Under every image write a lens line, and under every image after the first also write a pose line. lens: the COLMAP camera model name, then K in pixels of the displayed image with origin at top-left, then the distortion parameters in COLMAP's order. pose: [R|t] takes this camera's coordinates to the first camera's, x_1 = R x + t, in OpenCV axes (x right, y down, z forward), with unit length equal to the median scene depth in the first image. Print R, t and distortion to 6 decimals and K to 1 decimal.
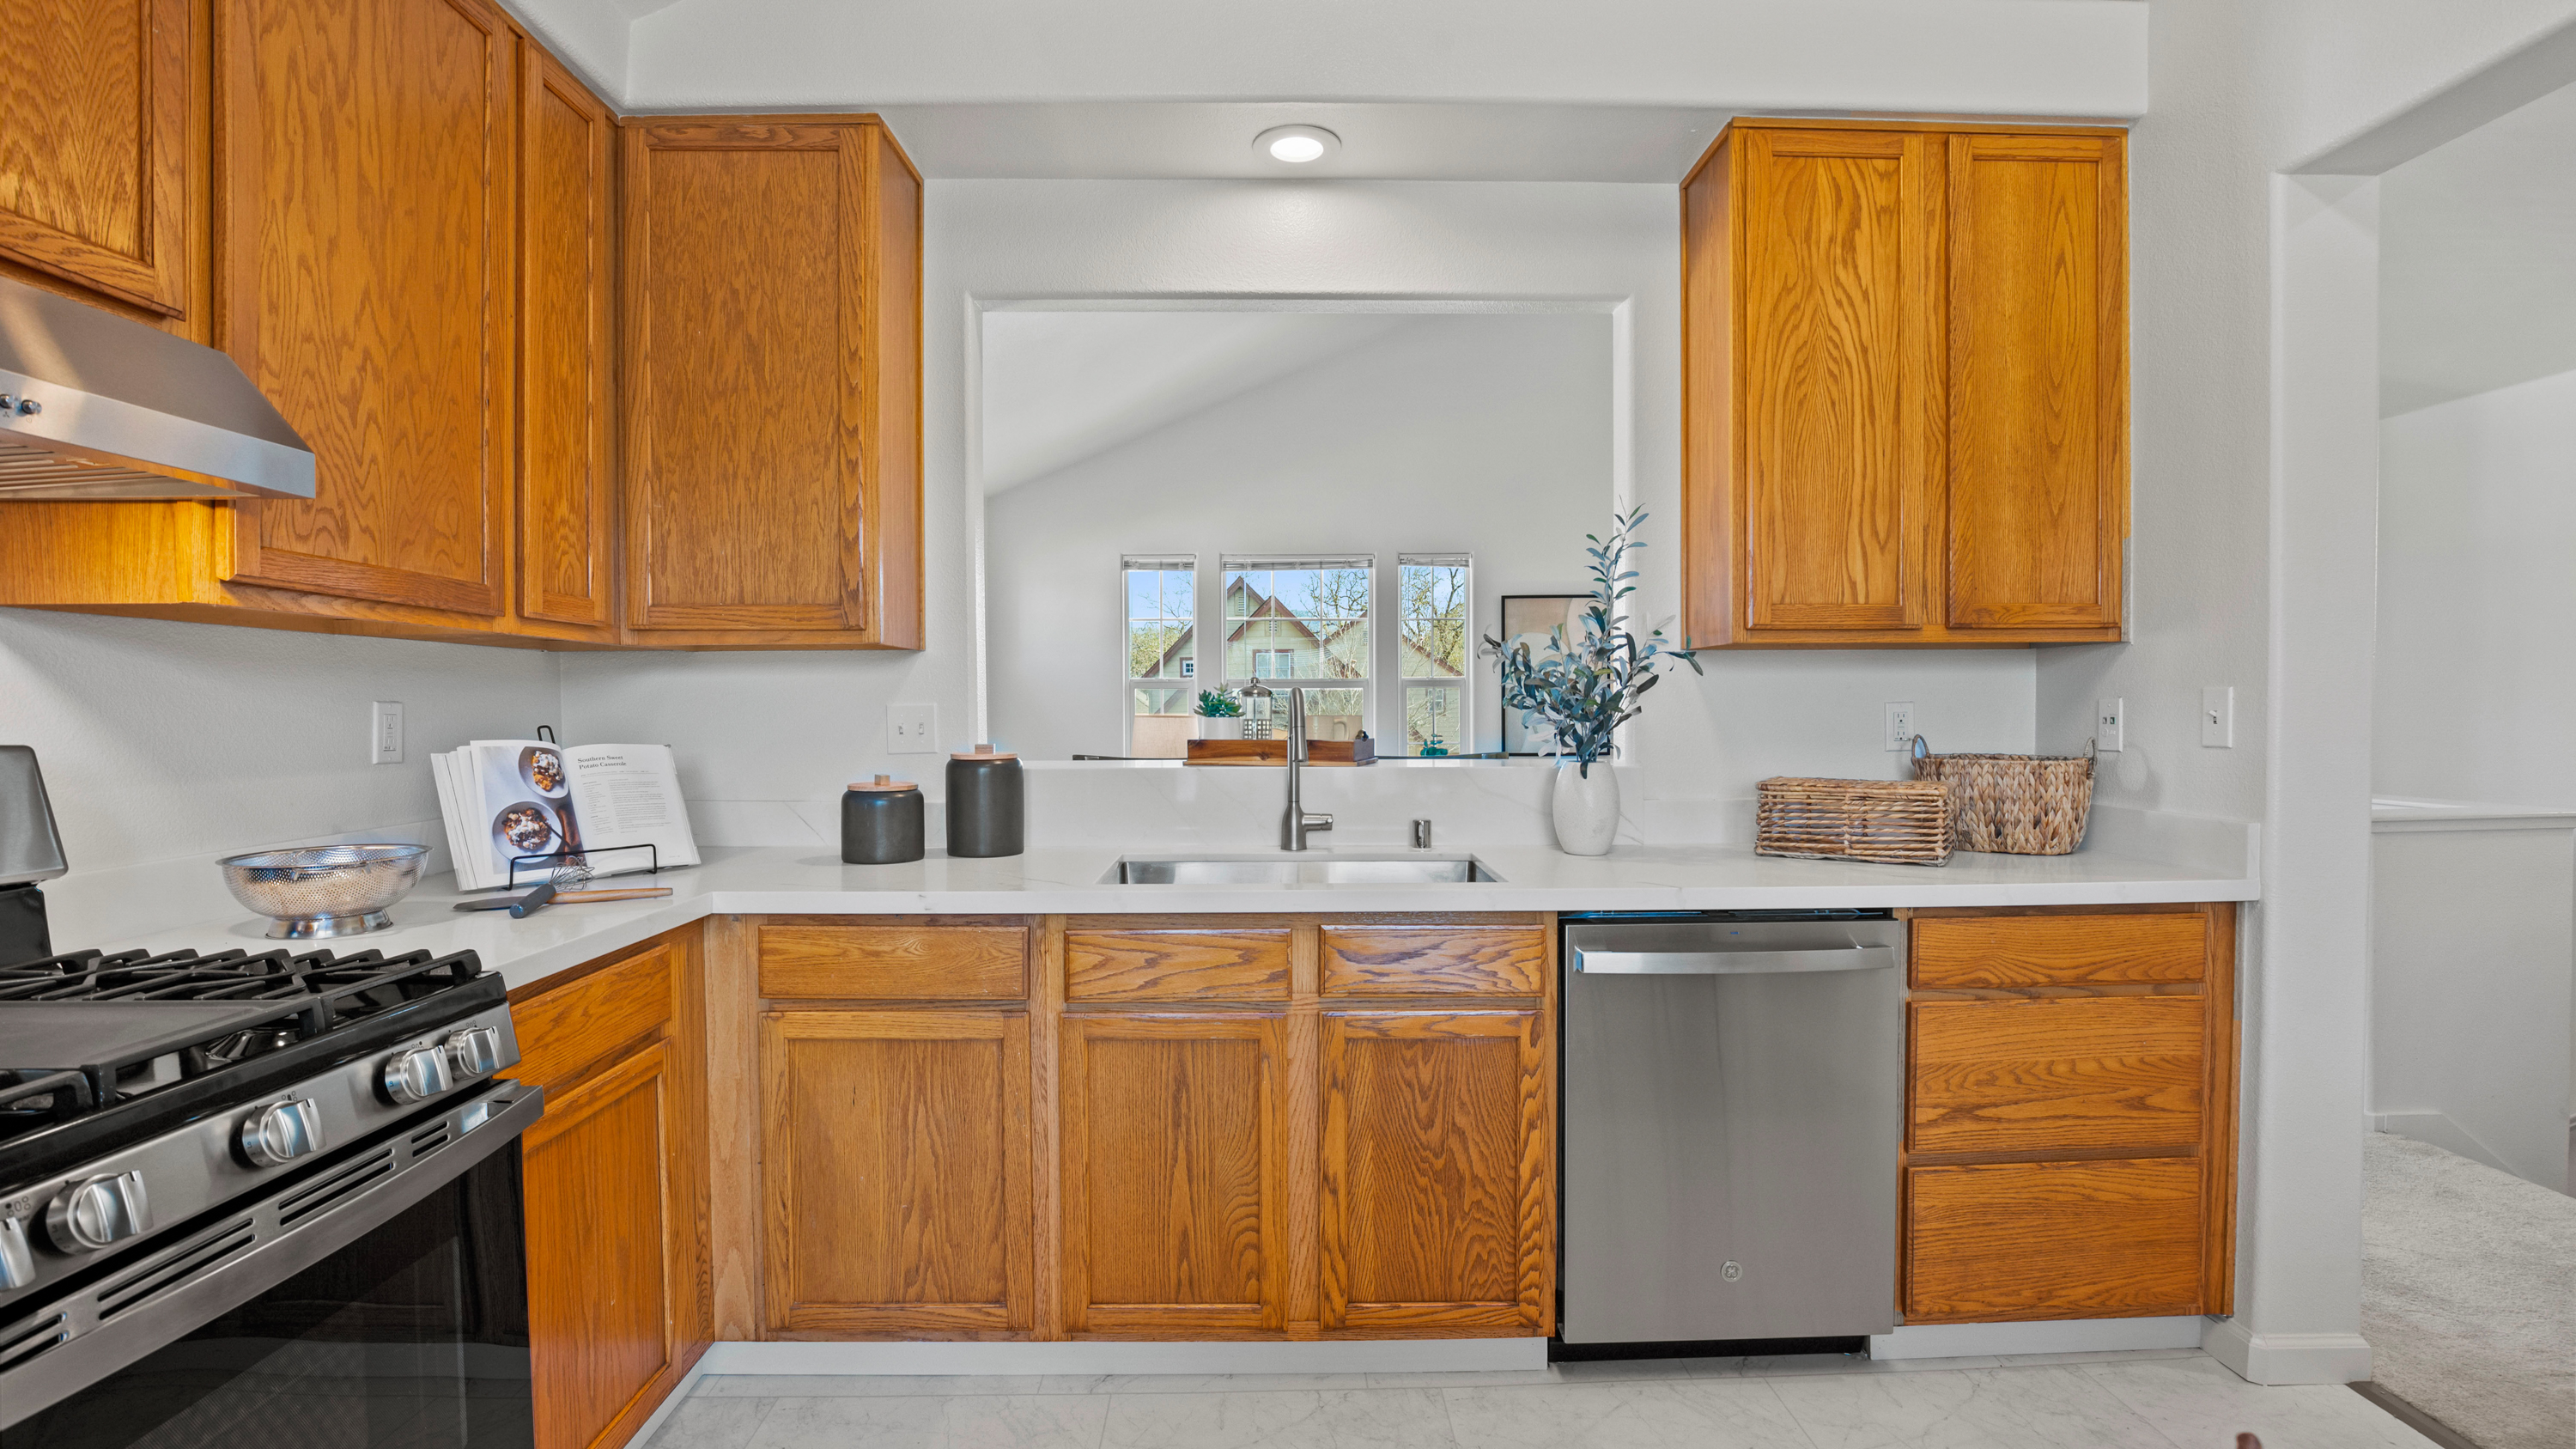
lens RADIAL K [[1182.4, 0, 1285.7], [0, 1182.4, 722.0], [0, 0, 1]] dist [-0.032291, 0.005182]
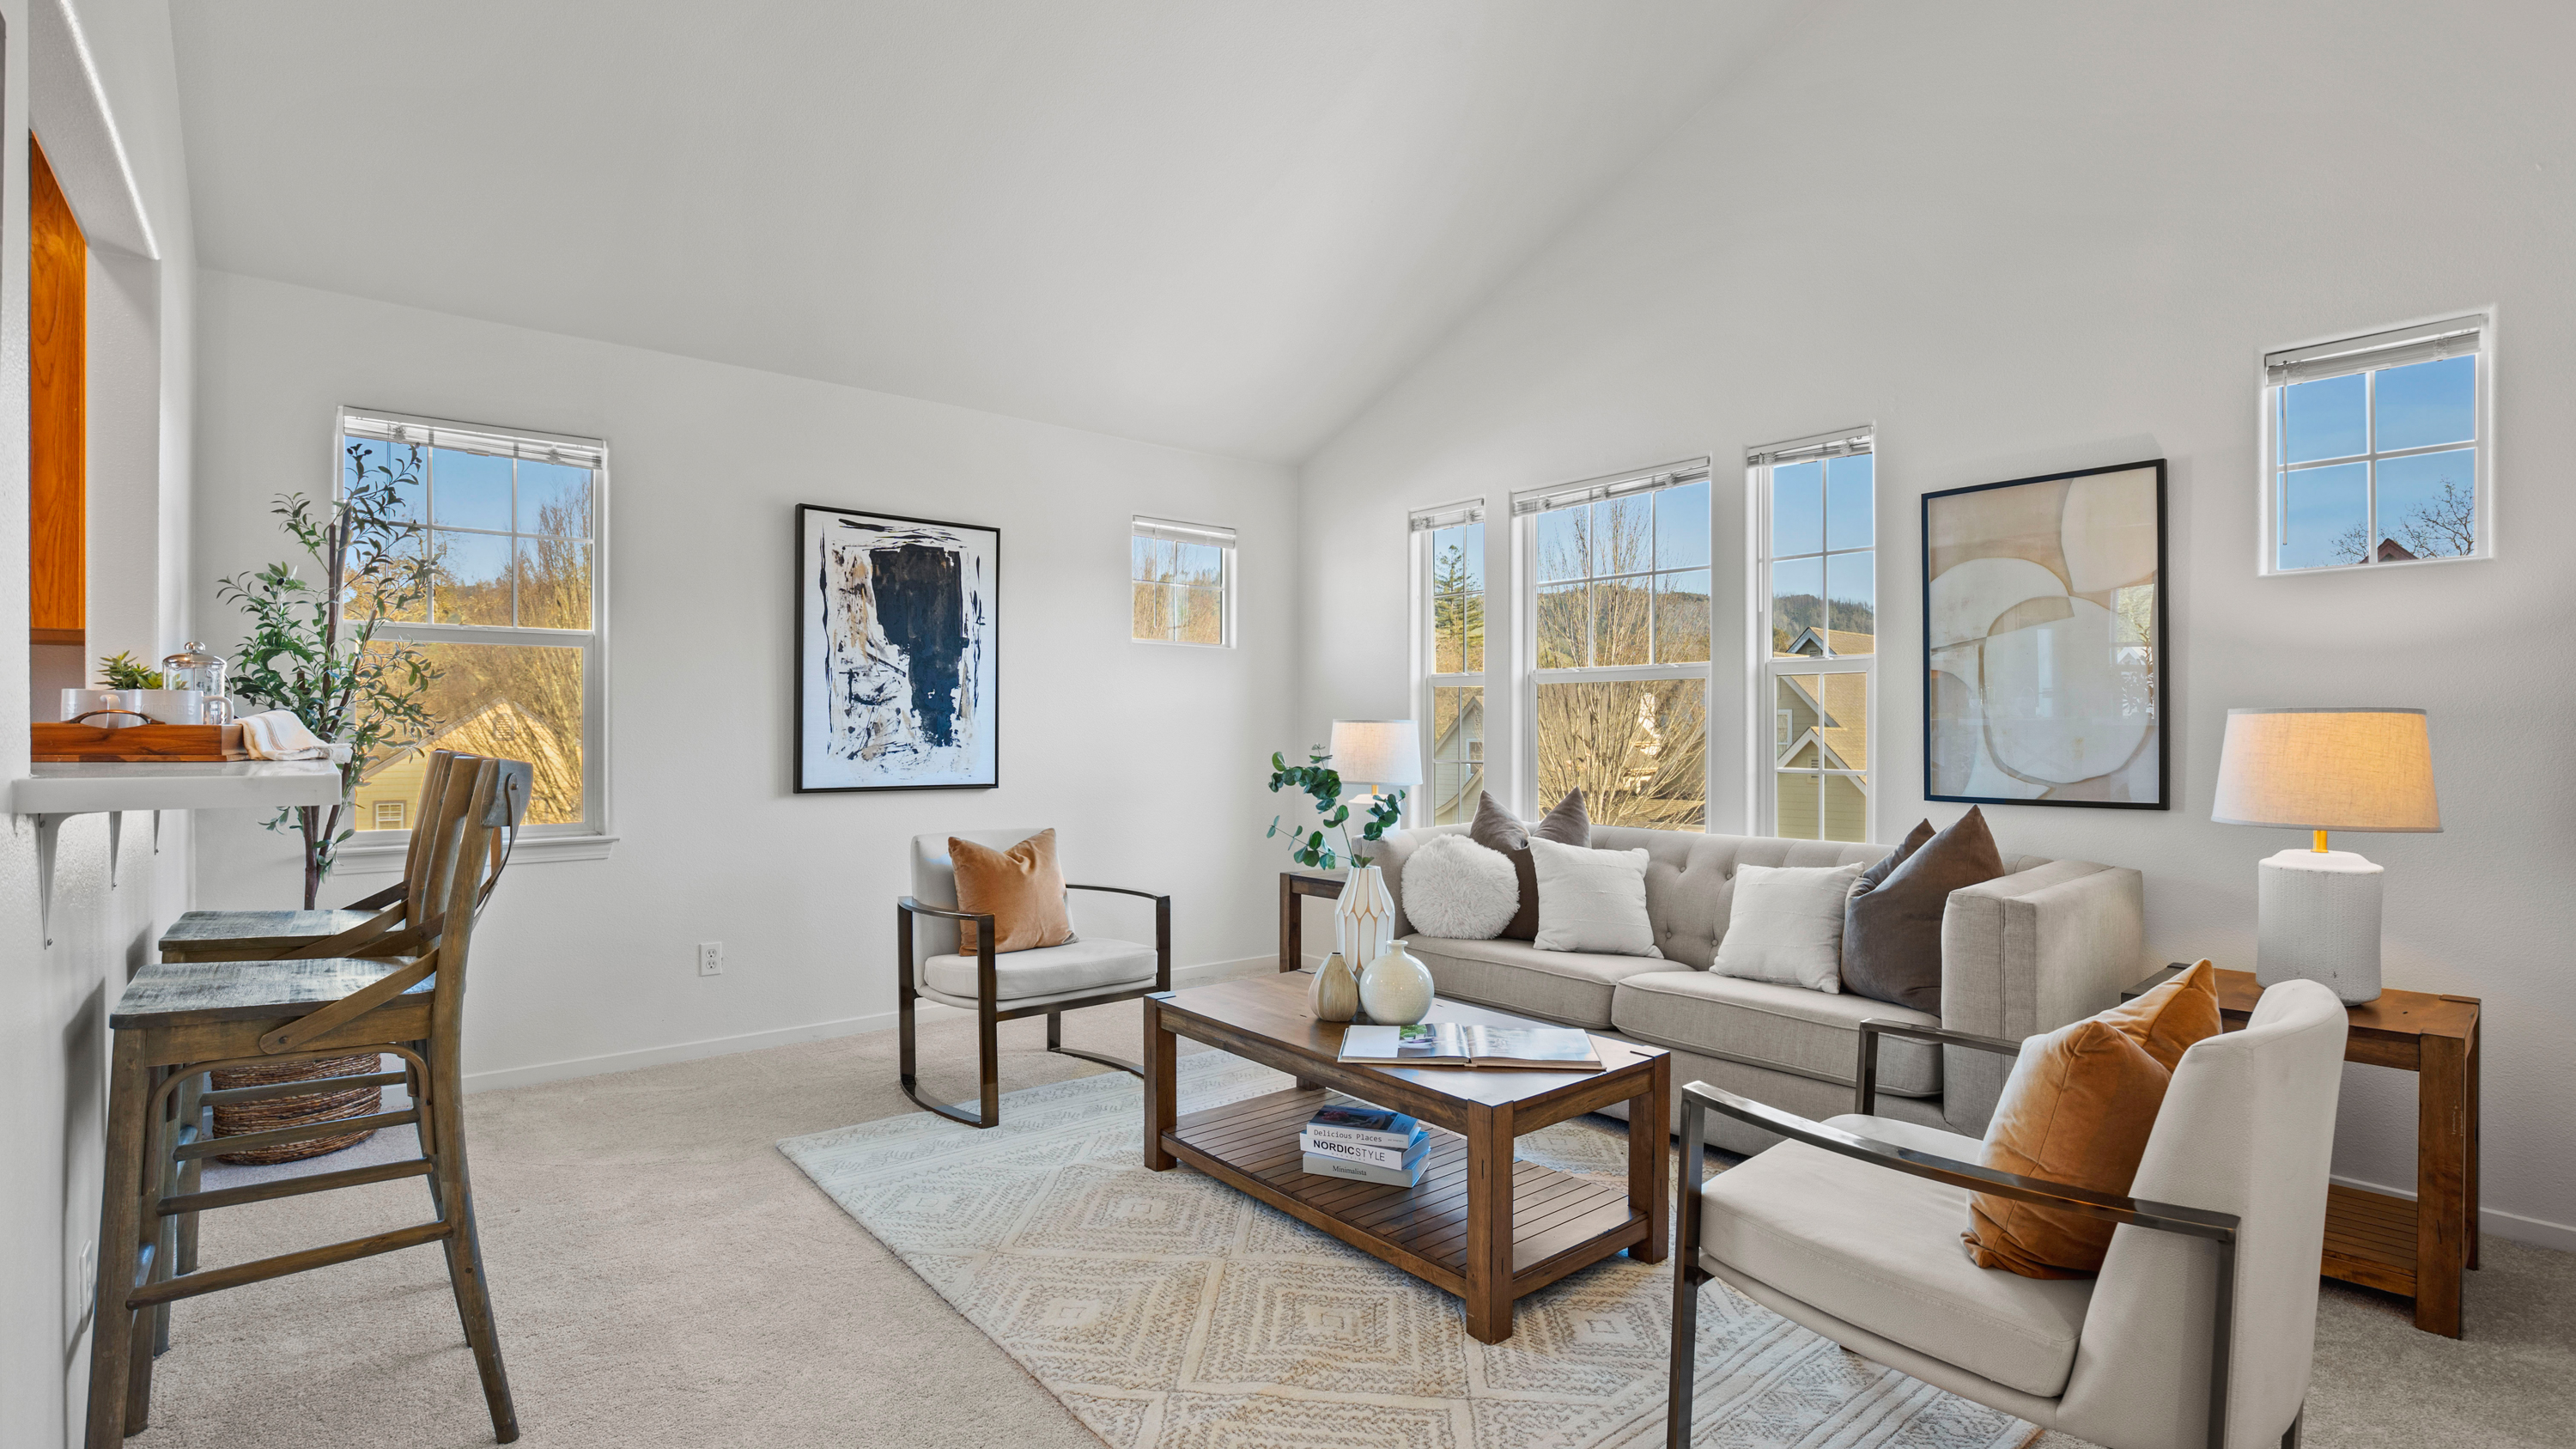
lens RADIAL K [[1182.4, 0, 1285.7], [0, 1182.4, 722.0], [0, 0, 1]] dist [-0.032291, 0.005182]
pose [[0.627946, 0.003221, -0.778250, 1.165044], [-0.018268, 0.999777, -0.010602, 0.010673], [0.778043, 0.020875, 0.627865, 1.303124]]
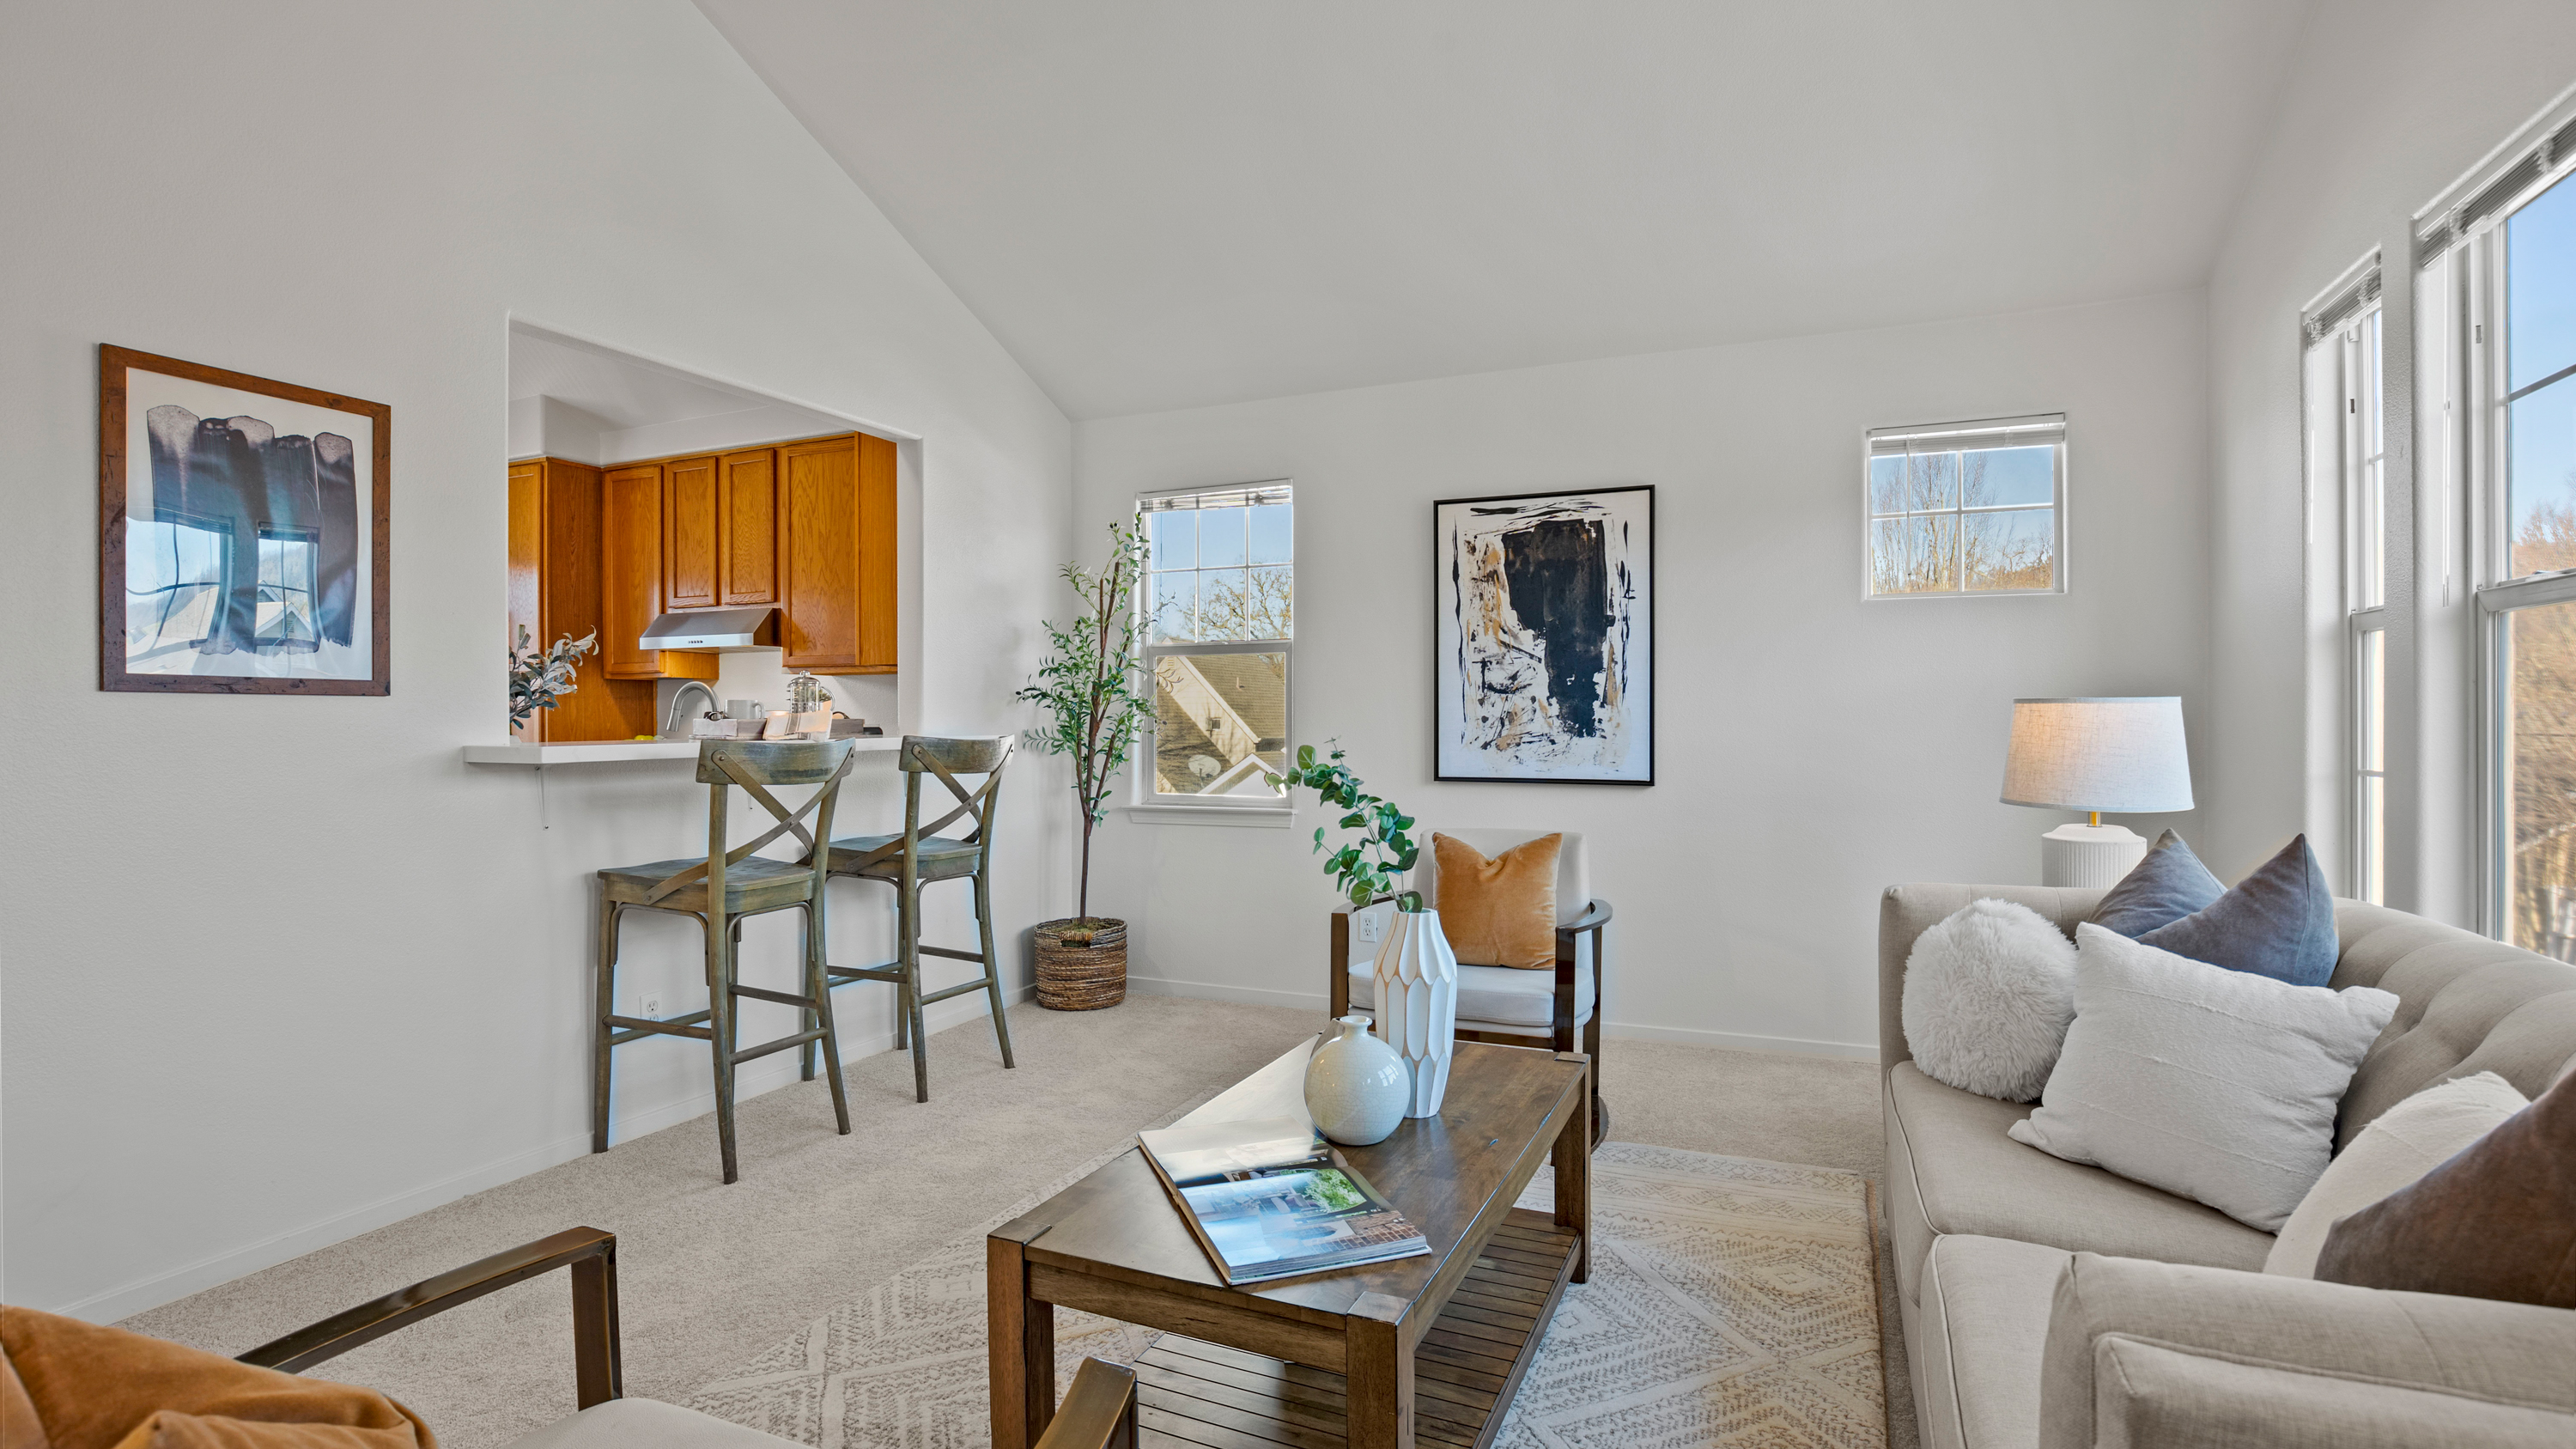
lens RADIAL K [[1194.7, 0, 1285.8], [0, 1194.7, 748.2], [0, 0, 1]] dist [-0.025458, 0.000572]
pose [[-0.420616, 0.029235, -0.906768, 1.117537], [-0.007203, 0.999342, 0.035561, -0.002901], [0.907210, 0.021489, -0.420128, 2.426620]]
